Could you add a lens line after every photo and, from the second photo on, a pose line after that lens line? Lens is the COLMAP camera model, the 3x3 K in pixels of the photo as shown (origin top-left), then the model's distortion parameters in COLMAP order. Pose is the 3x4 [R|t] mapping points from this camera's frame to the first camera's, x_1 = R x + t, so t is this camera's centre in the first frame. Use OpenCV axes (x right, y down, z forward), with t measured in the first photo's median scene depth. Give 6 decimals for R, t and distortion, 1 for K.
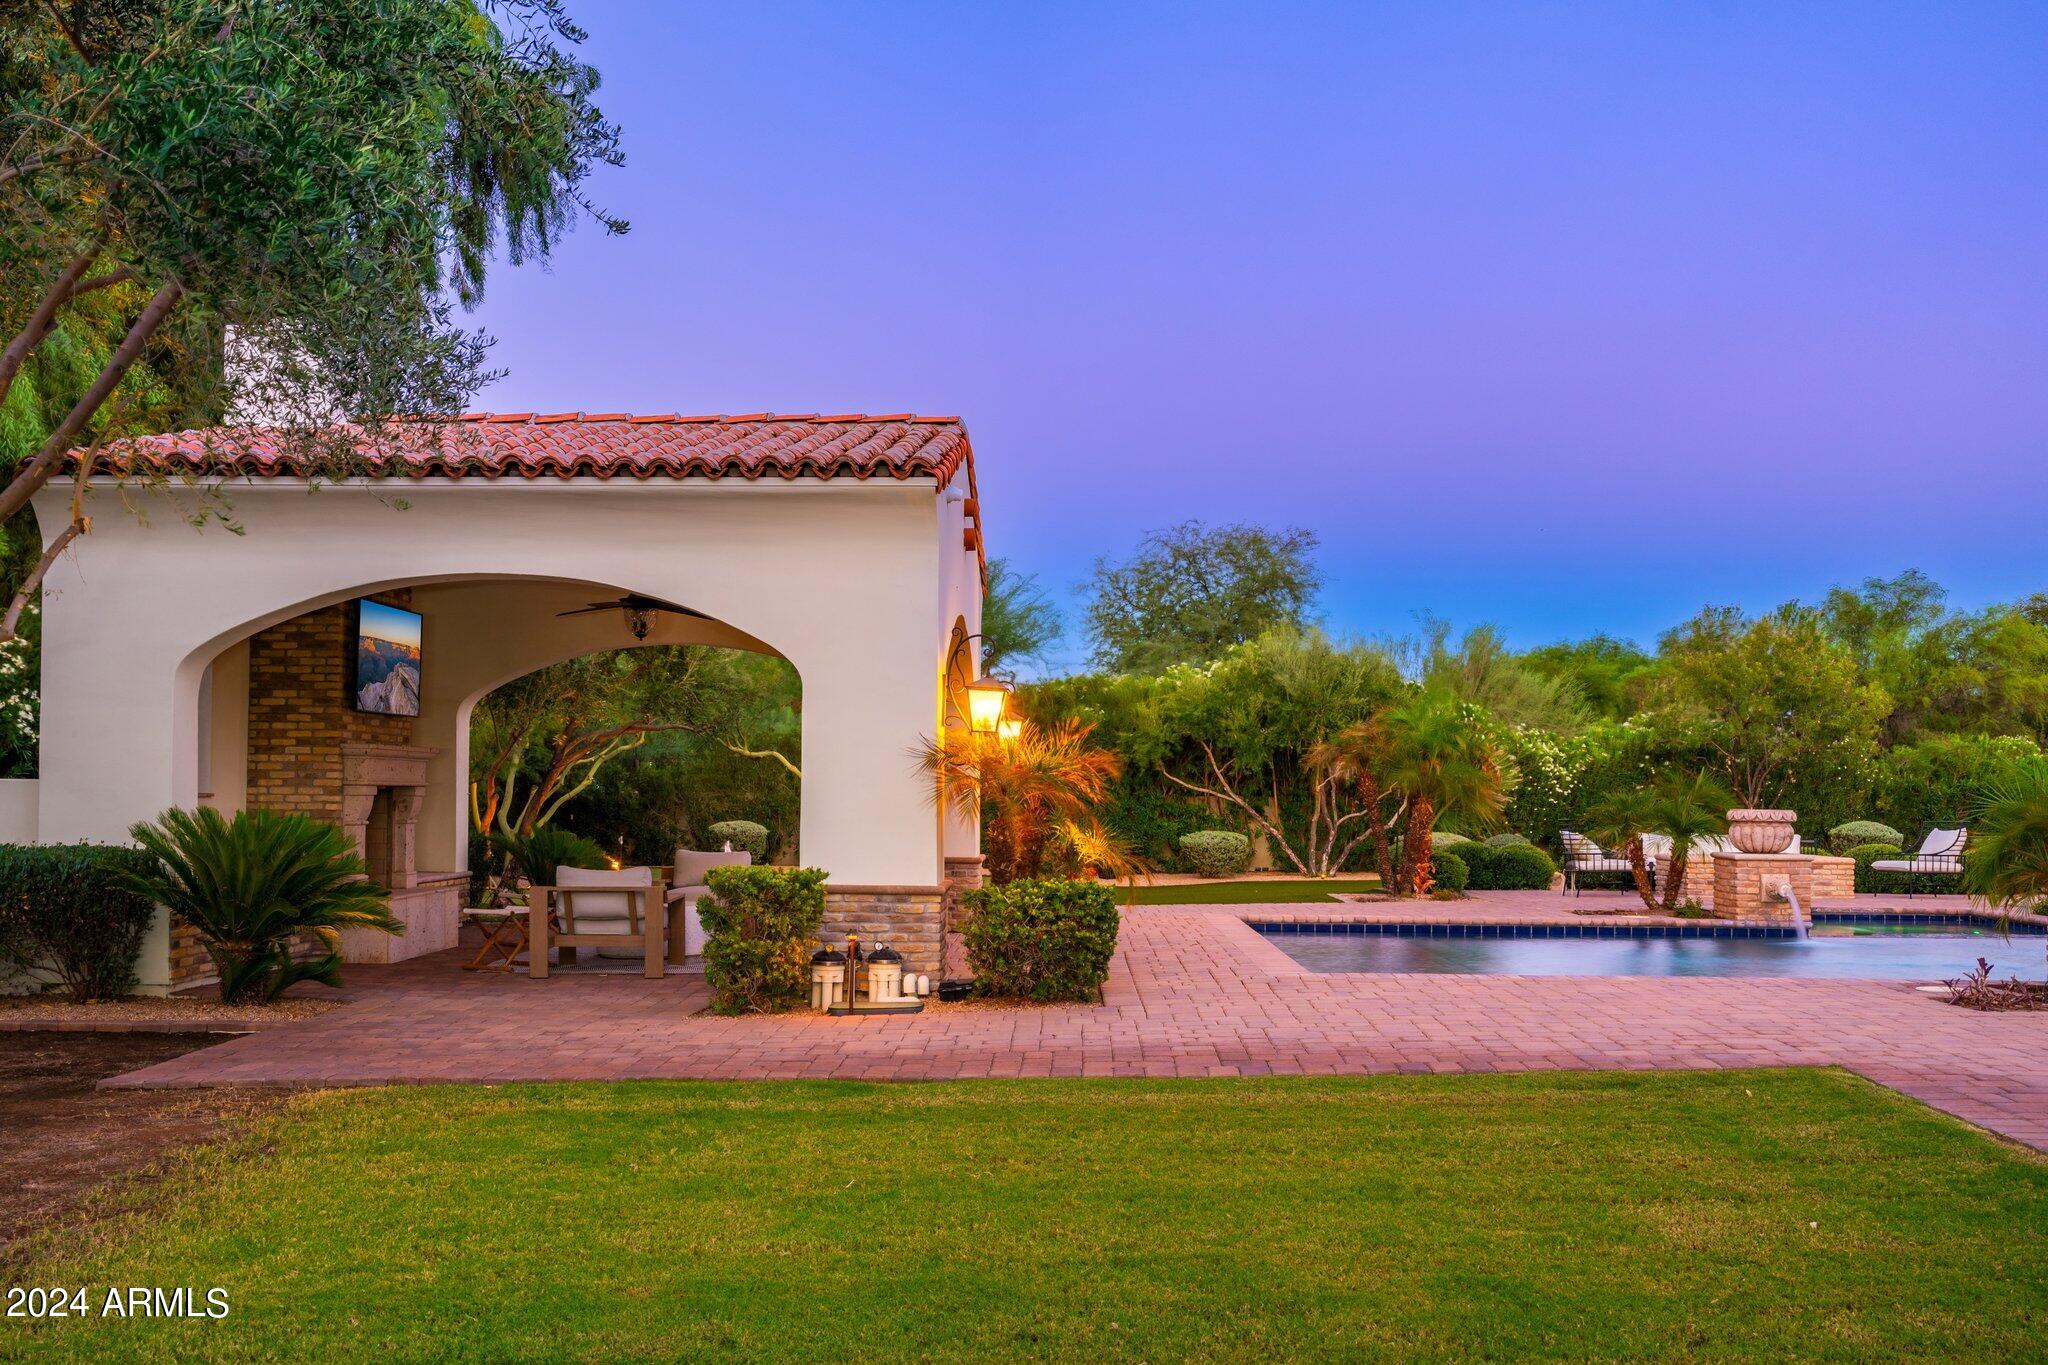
lens RADIAL K [[2074.0, 0, 1023.8], [0, 2074.0, 686.6], [0, 0, 1]] dist [0.010087, 0.000000]
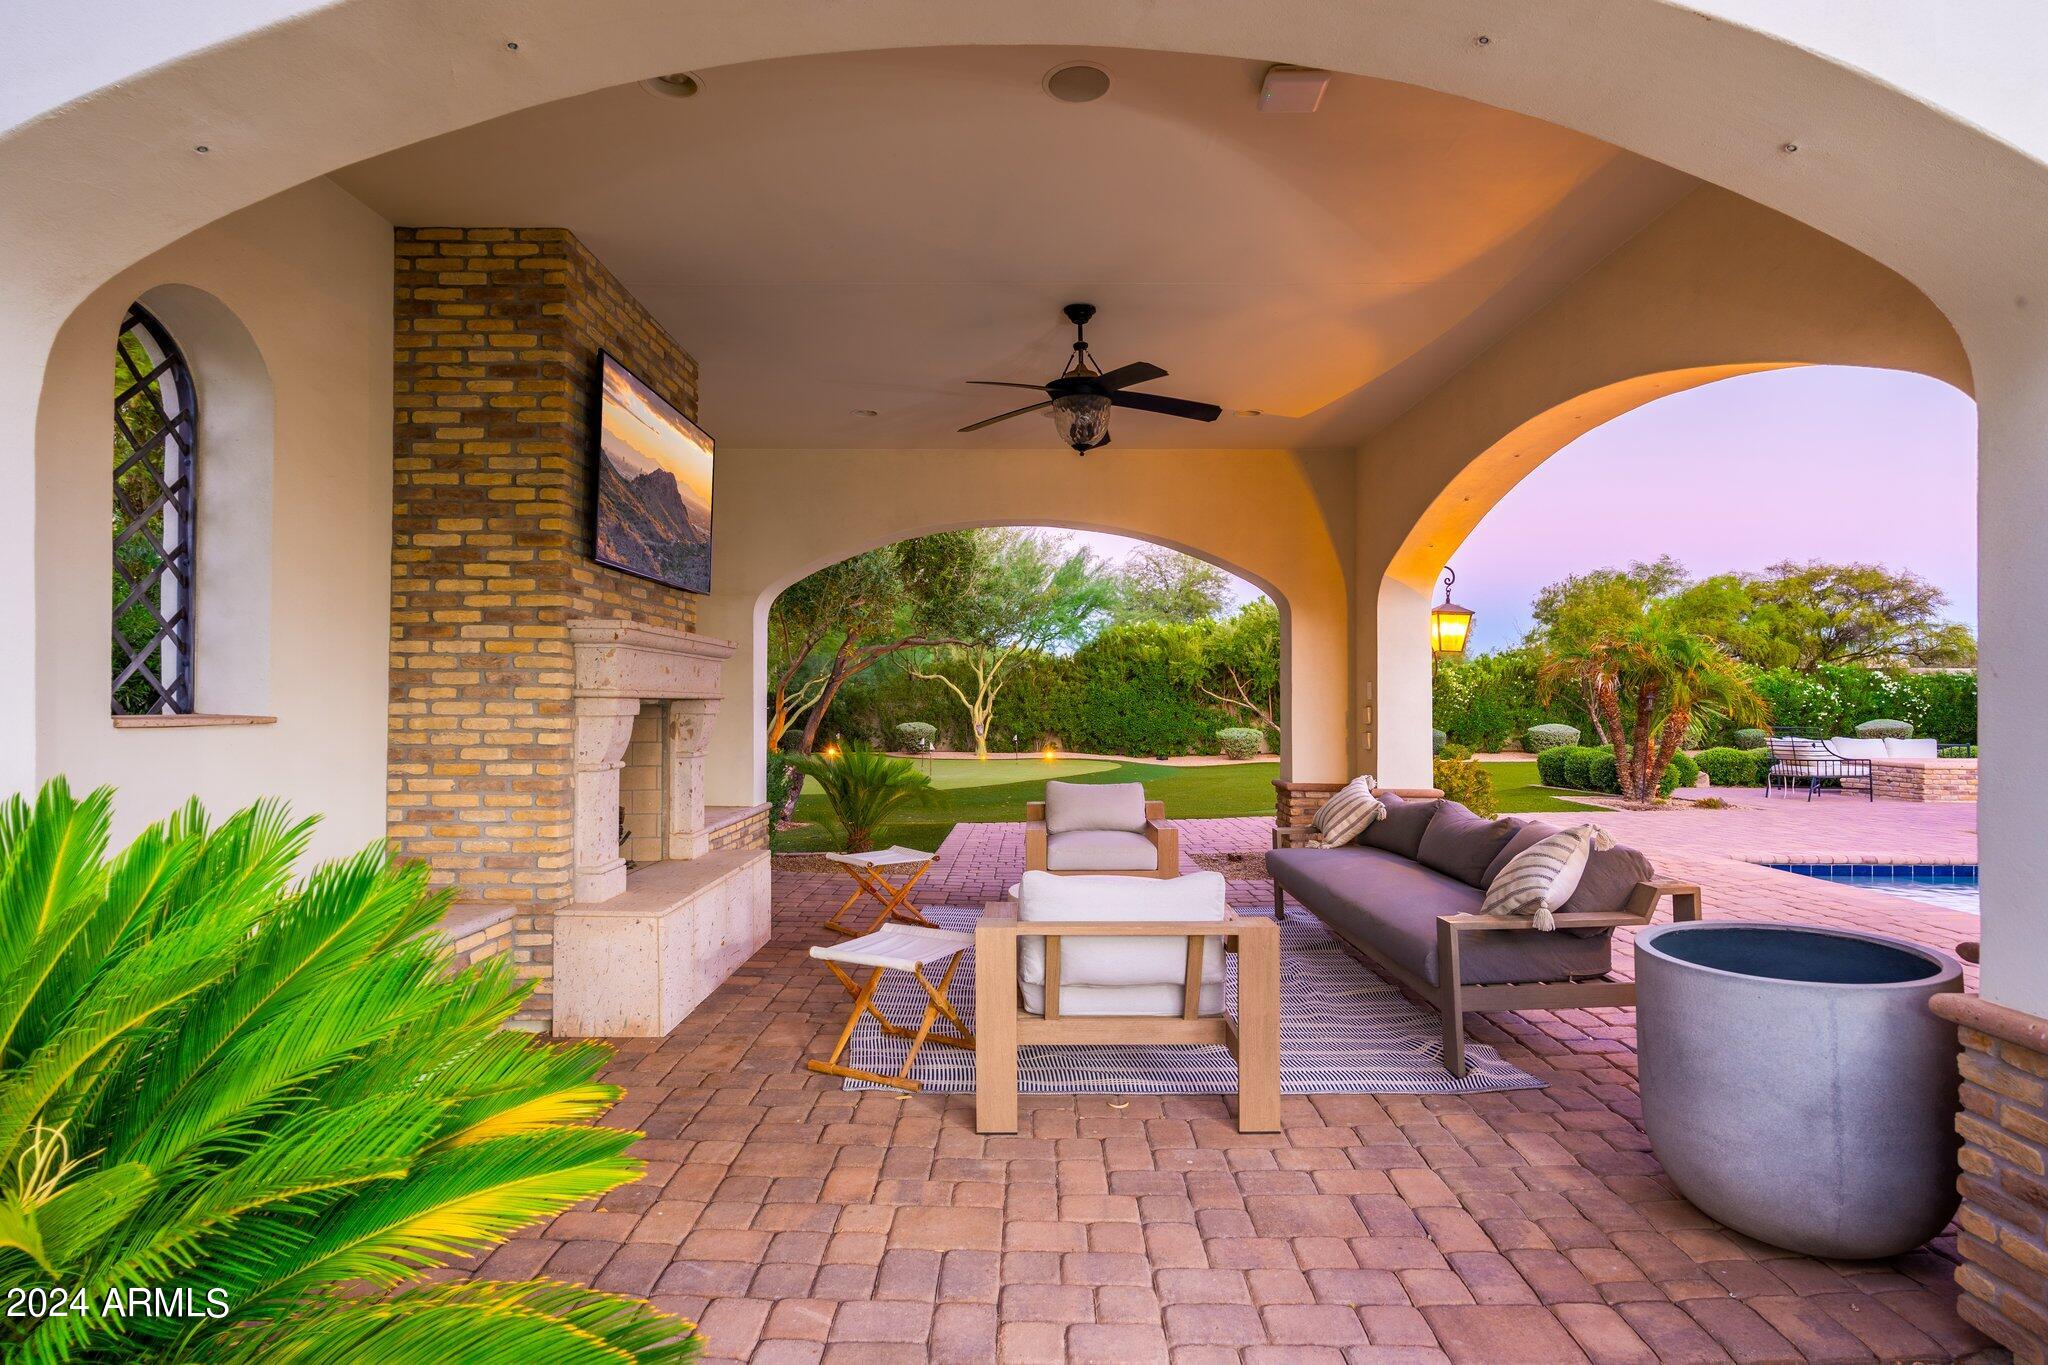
lens RADIAL K [[1059.1, 0, 1036.6], [0, 1059.1, 648.7], [0, 0, 1]] dist [-0.000100, 0.000136]
pose [[0.999622, -0.001891, 0.027418, -0.216728], [0.001855, 0.999997, 0.001358, 0.034726], [-0.027421, -0.001307, 0.999623, 0.726432]]
